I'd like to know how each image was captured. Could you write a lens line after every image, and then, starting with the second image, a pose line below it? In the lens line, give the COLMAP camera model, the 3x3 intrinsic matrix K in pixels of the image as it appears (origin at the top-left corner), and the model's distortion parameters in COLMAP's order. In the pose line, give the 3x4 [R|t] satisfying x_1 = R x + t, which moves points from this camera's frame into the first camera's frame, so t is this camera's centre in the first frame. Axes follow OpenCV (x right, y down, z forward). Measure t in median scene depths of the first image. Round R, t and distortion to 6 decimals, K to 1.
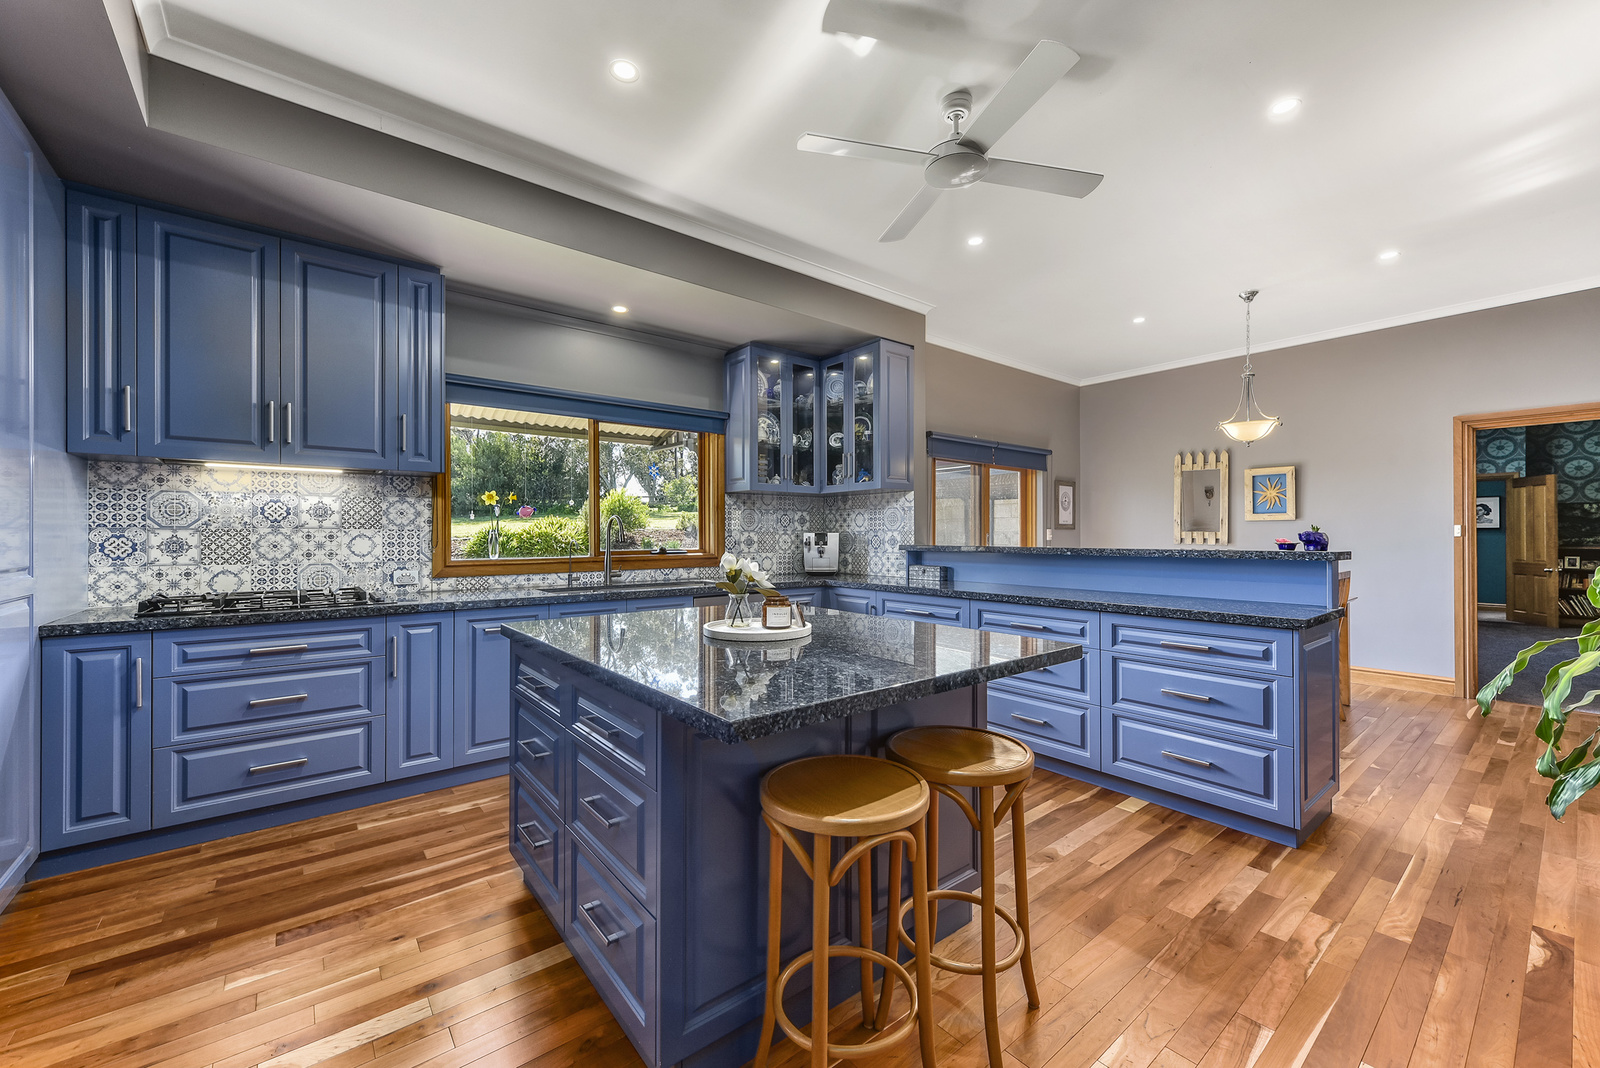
lens RADIAL K [[630.1, 0, 796.1], [0, 630.1, 532.9], [0, 0, 1]] dist [0.000820, -0.000406]
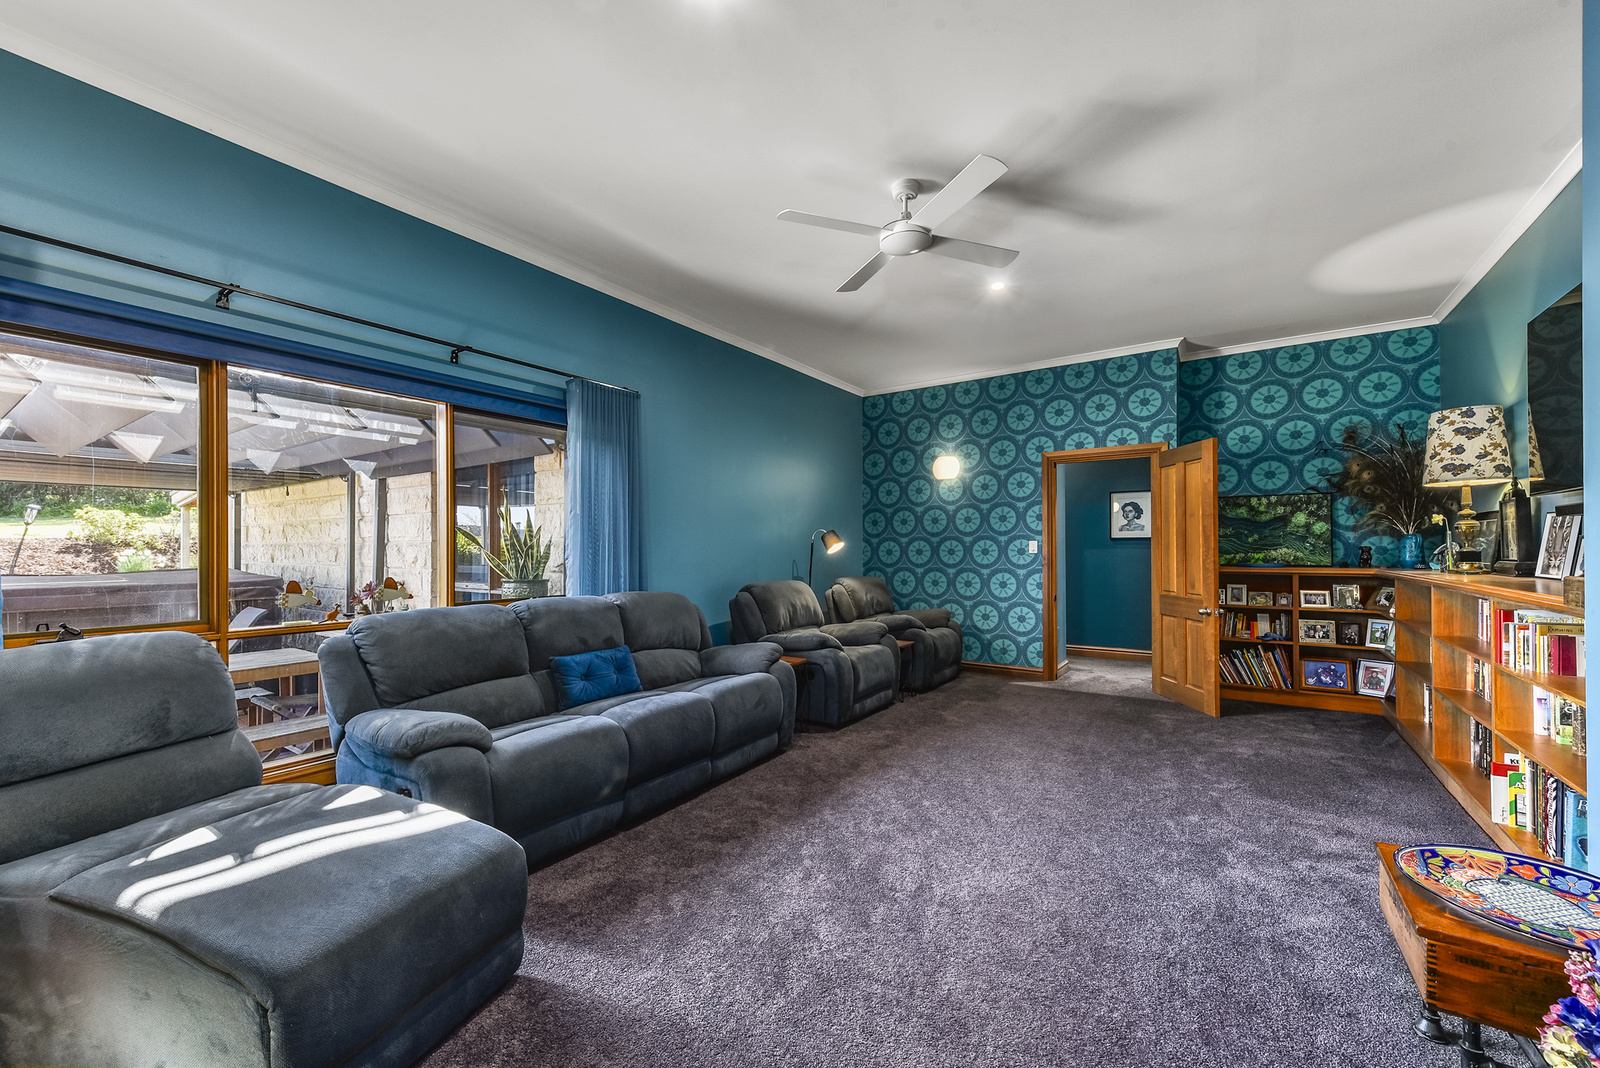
lens RADIAL K [[630.1, 0, 804.9], [0, 630.1, 542.4], [0, 0, 1]] dist [0.000820, -0.000406]
pose [[0.956928, 0.005411, 0.290276, 0.653879], [-0.003071, 0.999959, -0.008518, 0.004260], [-0.290310, 0.007260, 0.956905, 0.536731]]
